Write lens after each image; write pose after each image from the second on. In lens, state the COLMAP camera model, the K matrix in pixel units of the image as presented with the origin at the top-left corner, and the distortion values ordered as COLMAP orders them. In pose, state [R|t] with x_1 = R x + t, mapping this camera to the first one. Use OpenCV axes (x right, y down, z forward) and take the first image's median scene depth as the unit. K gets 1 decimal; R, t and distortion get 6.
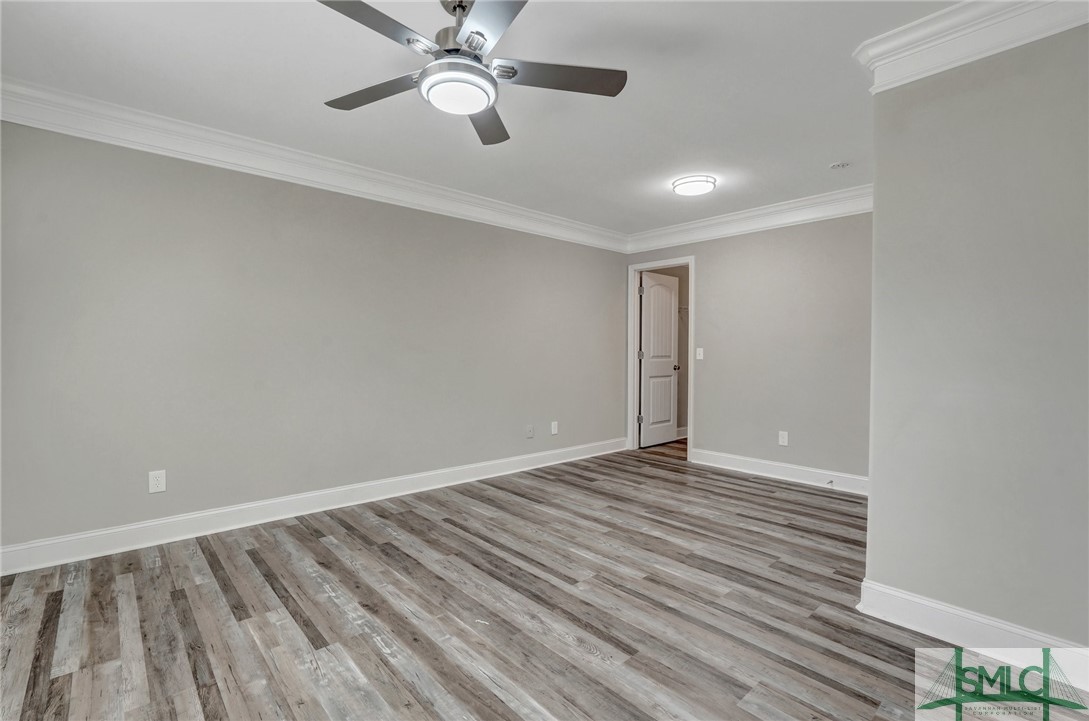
lens RADIAL K [[488.3, 0, 545.7], [0, 488.3, 357.5], [0, 0, 1]] dist [-0.014469, 0.008191]
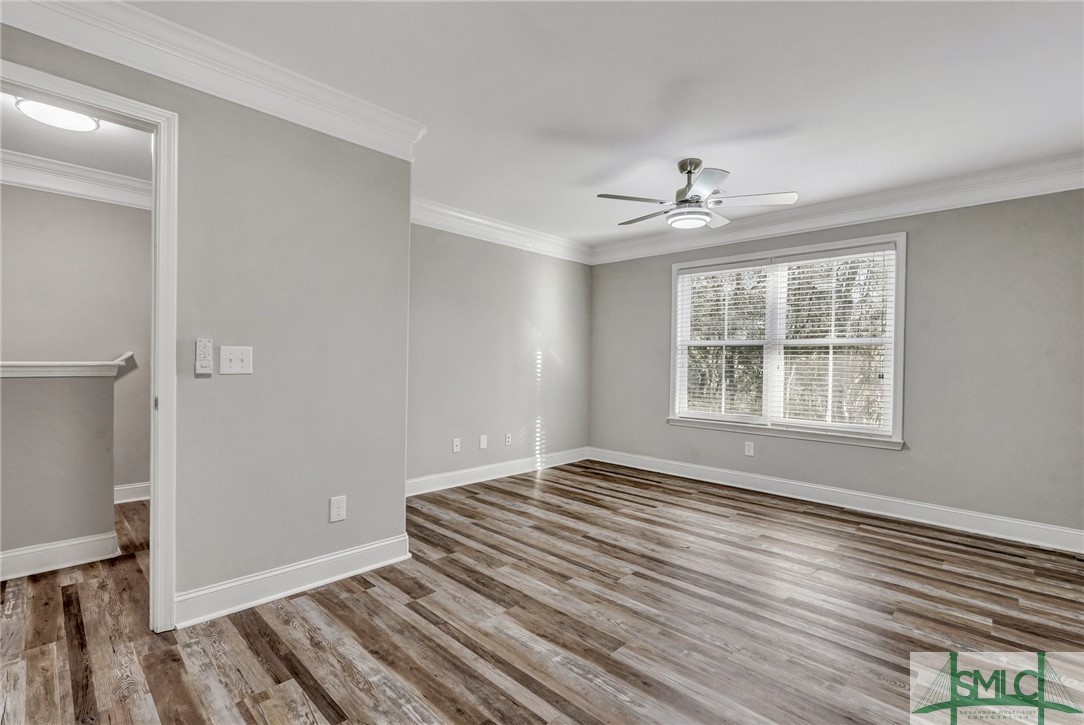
lens RADIAL K [[486.0, 0, 541.5], [0, 486.0, 360.7], [0, 0, 1]] dist [-0.014469, 0.008191]
pose [[-0.997535, -0.021122, -0.066912, 0.333908], [-0.022019, 0.999677, 0.012699, -0.025742], [0.066622, 0.014141, -0.997678, 1.960505]]
